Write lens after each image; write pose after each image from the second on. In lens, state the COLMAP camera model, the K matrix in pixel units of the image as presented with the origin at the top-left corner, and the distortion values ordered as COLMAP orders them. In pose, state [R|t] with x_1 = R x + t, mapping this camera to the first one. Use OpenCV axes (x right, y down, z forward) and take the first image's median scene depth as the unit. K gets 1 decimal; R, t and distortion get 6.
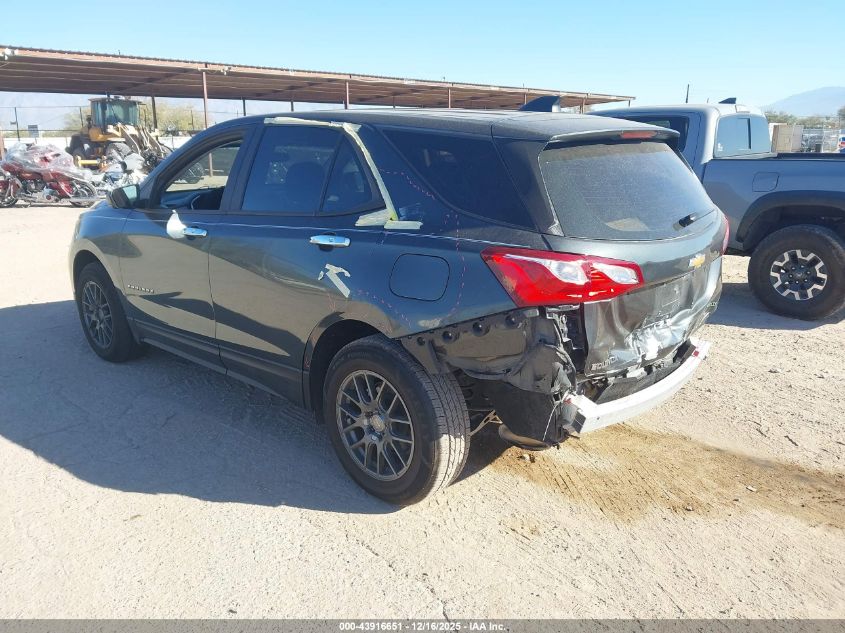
lens RADIAL K [[670.3, 0, 424.4], [0, 670.3, 313.8], [0, 0, 1]] dist [0.013155, 0.003649]
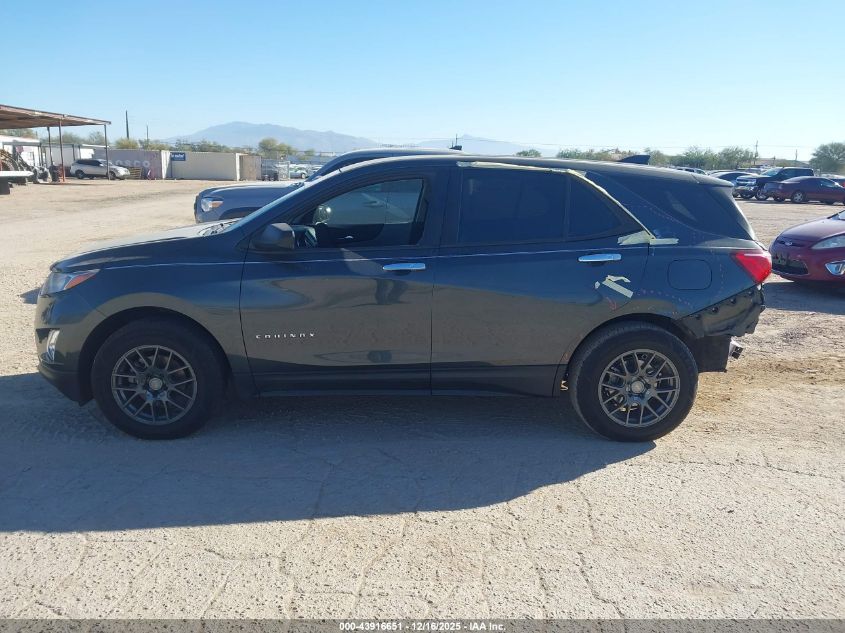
lens RADIAL K [[670.3, 0, 427.6], [0, 670.3, 316.2], [0, 0, 1]] dist [0.013155, 0.003649]
pose [[0.709837, -0.138286, 0.690658, -1.329126], [0.161163, 0.986413, 0.031864, -0.094451], [-0.685681, 0.088691, 0.722479, 0.290371]]
